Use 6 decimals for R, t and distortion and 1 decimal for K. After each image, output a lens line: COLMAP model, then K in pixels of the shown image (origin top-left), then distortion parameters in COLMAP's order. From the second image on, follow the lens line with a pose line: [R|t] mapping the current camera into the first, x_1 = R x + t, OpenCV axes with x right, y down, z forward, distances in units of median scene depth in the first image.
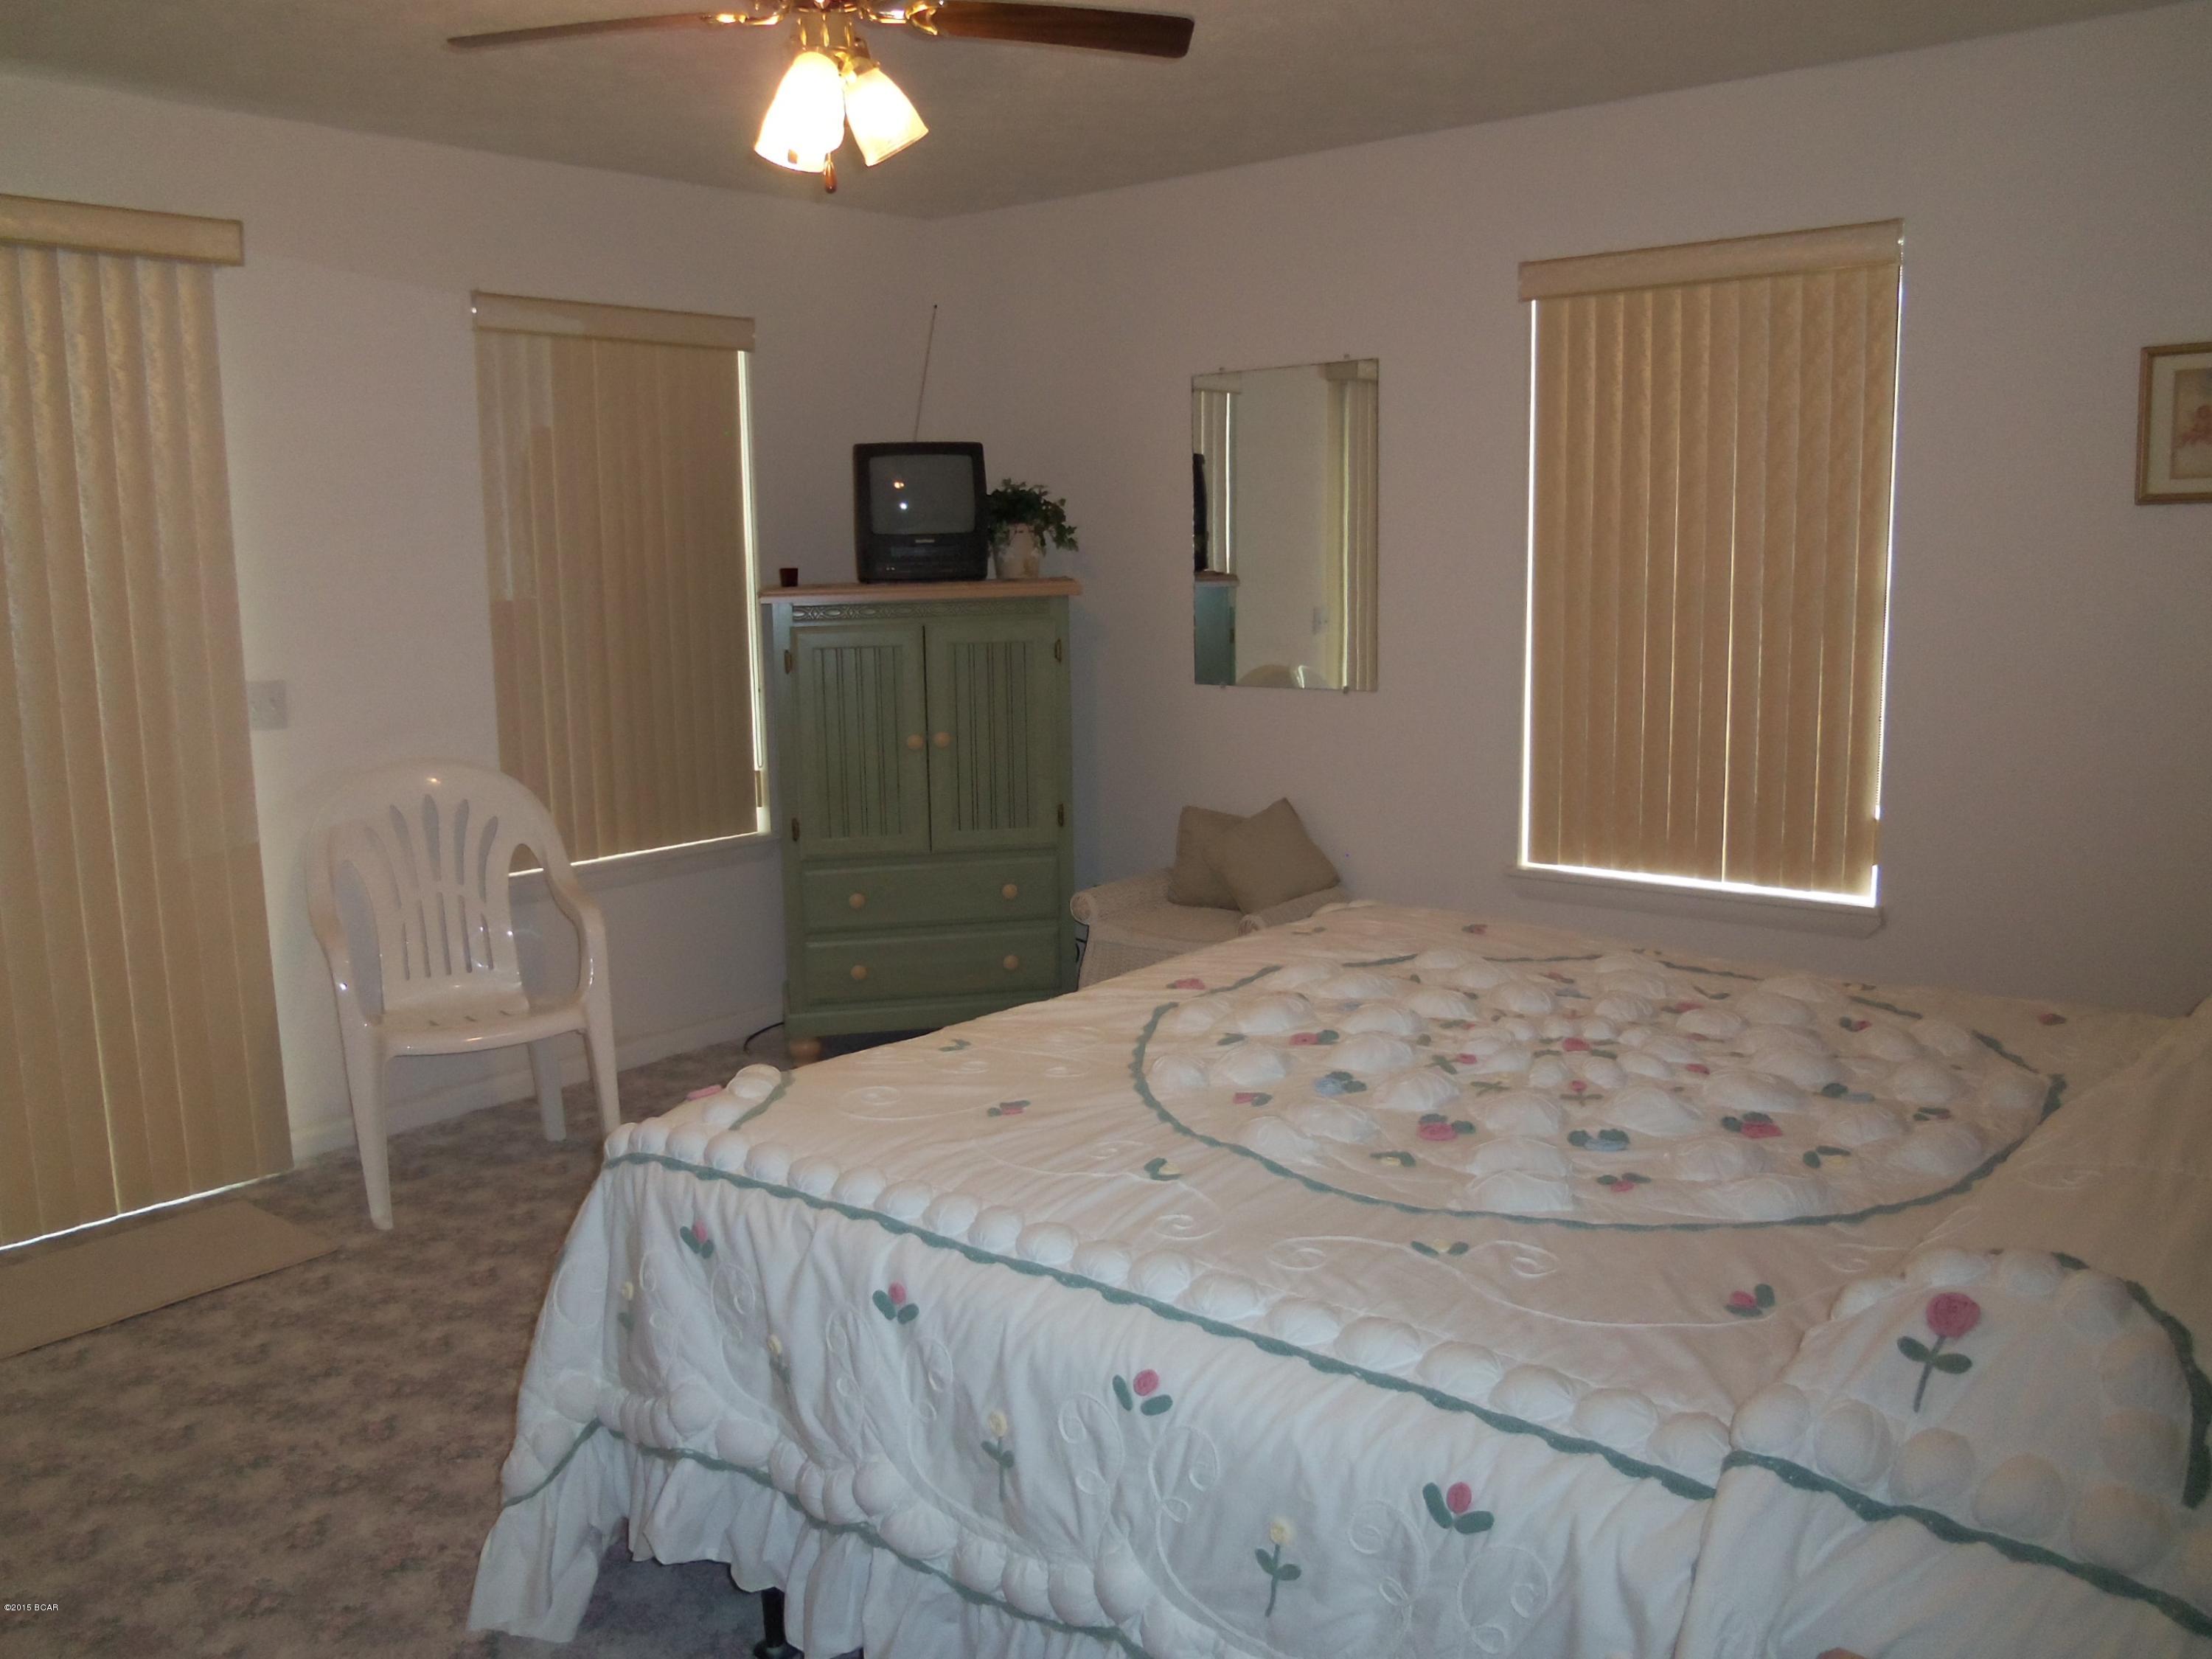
lens RADIAL K [[1831.3, 0, 1089.2], [0, 1831.3, 823.7], [0, 0, 1]] dist [-0.037520, 0.014088]
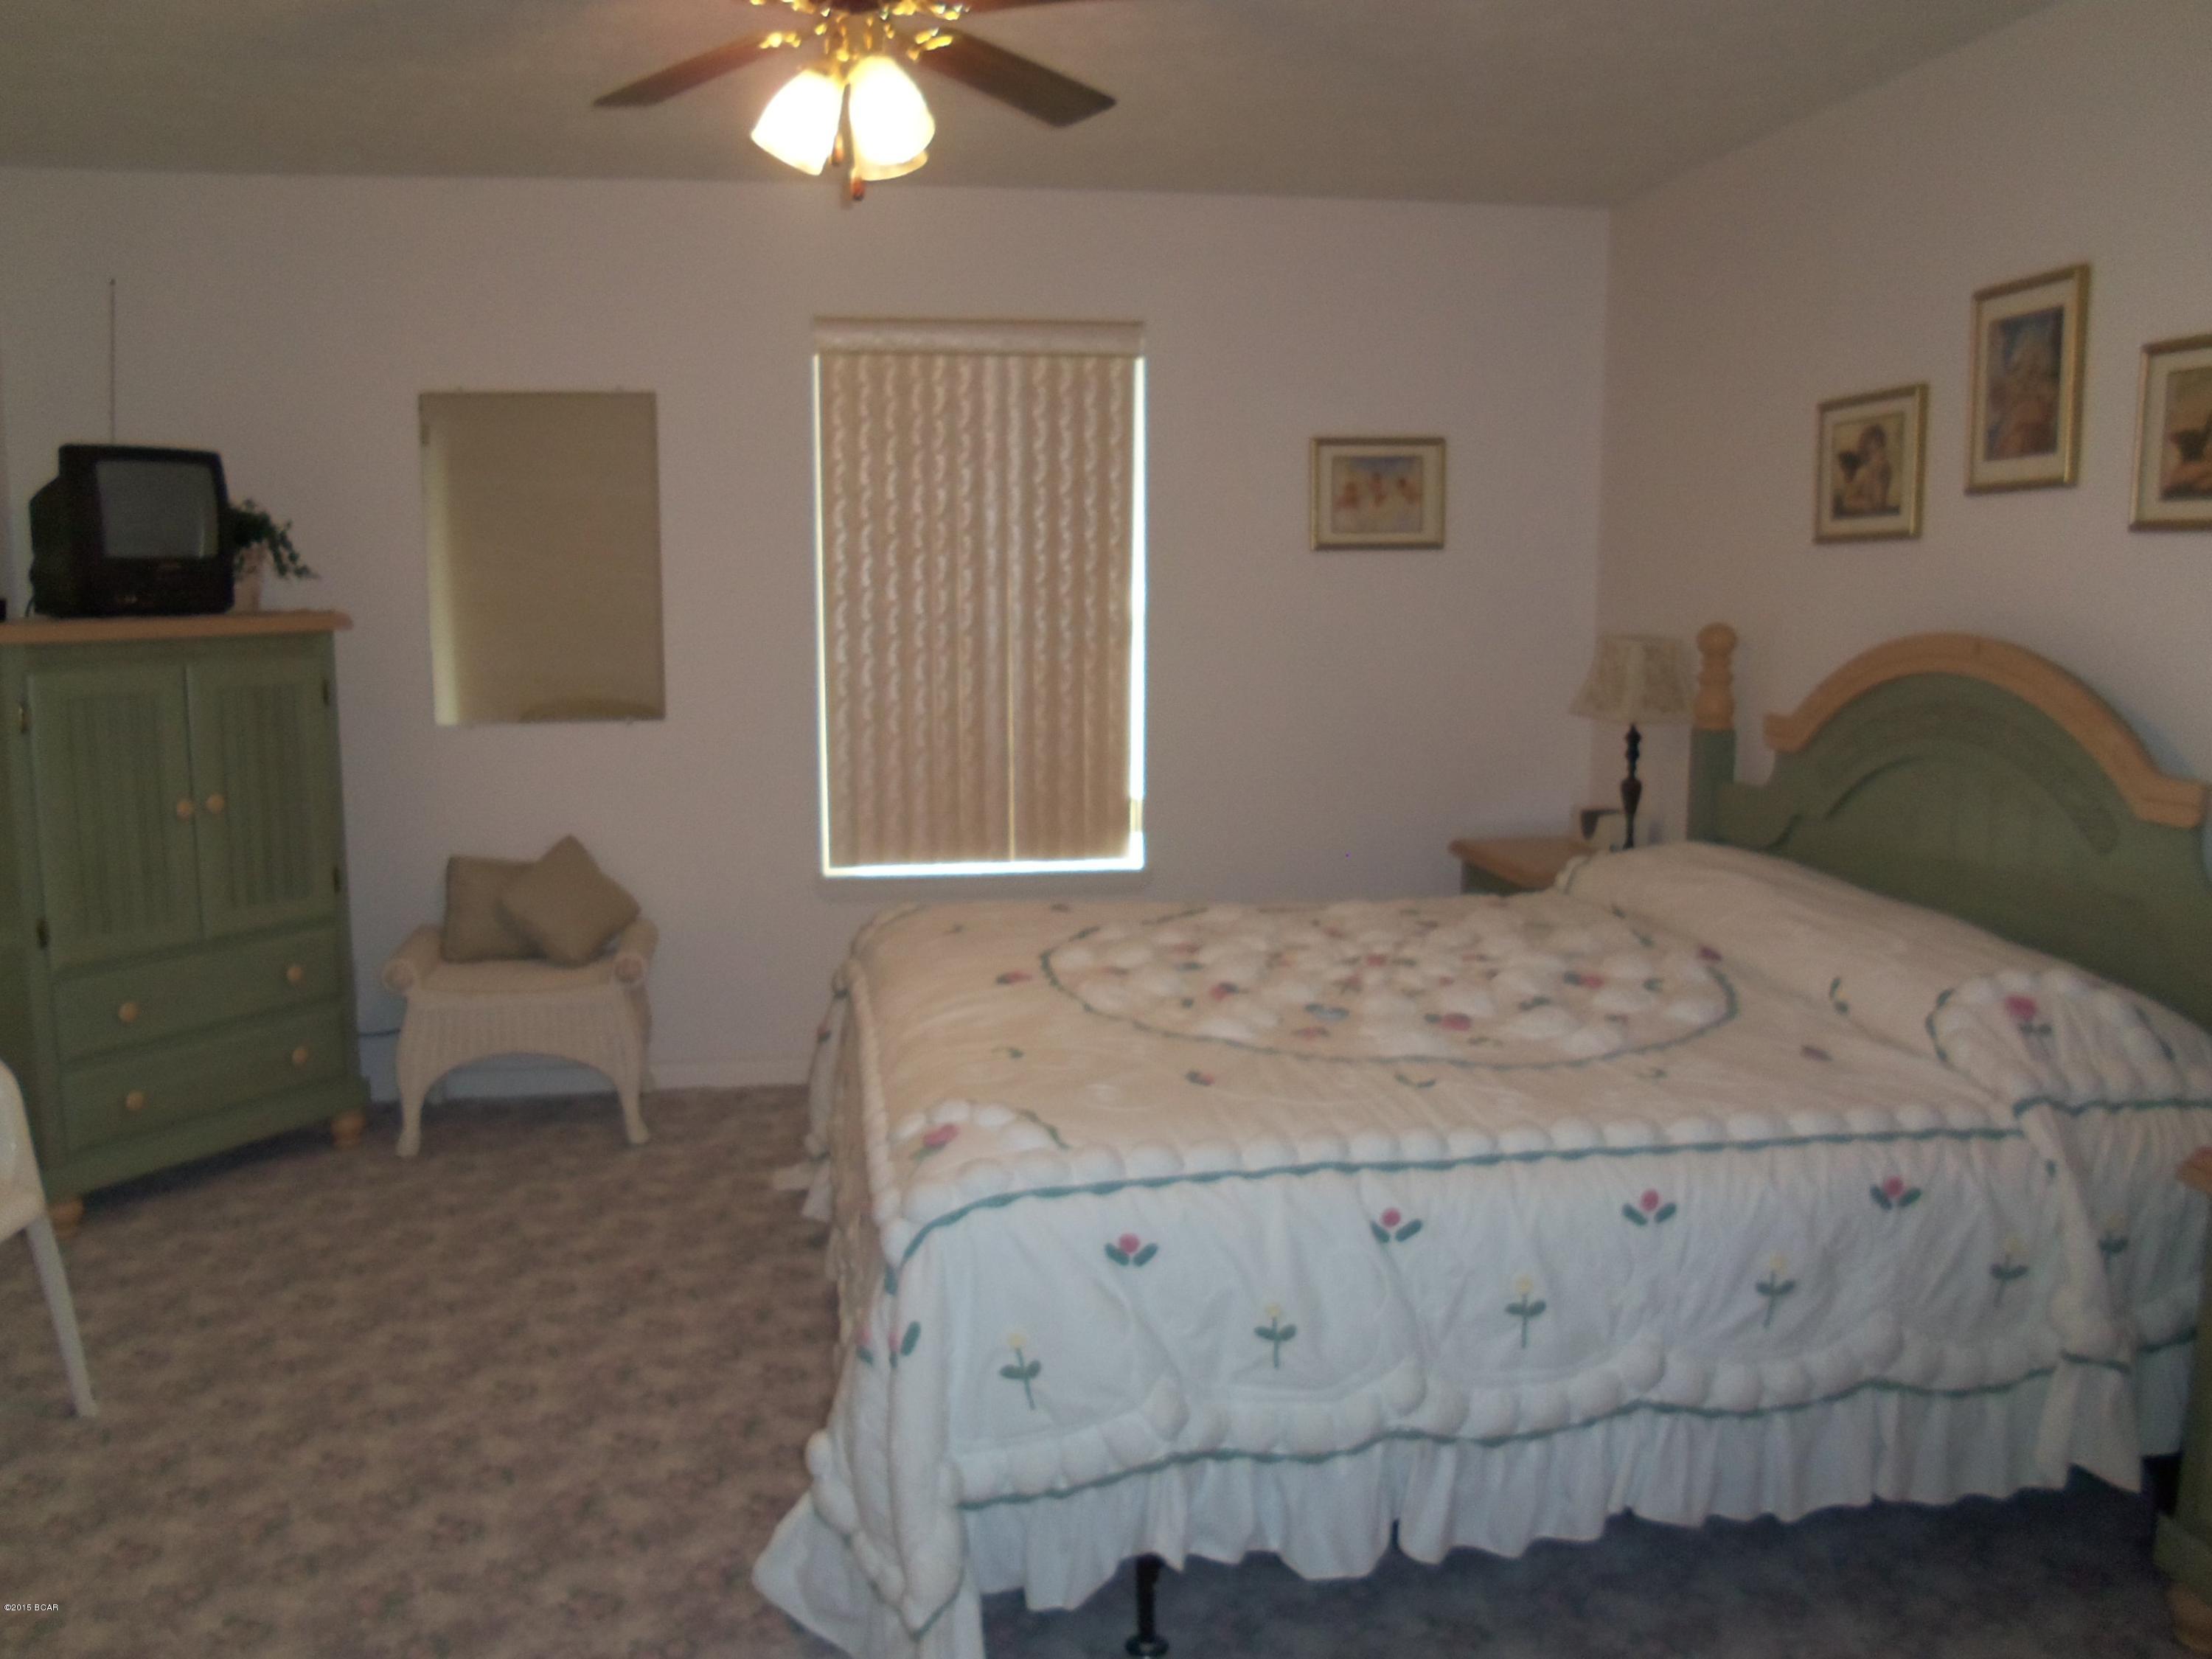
lens RADIAL K [[1831.3, 0, 1083.7], [0, 1831.3, 836.1], [0, 0, 1]] dist [-0.037520, 0.014088]
pose [[0.657474, -0.094435, 0.747536, -0.489993], [0.106551, 0.993798, 0.031830, -0.017028], [-0.745906, 0.058723, 0.663458, 0.169551]]
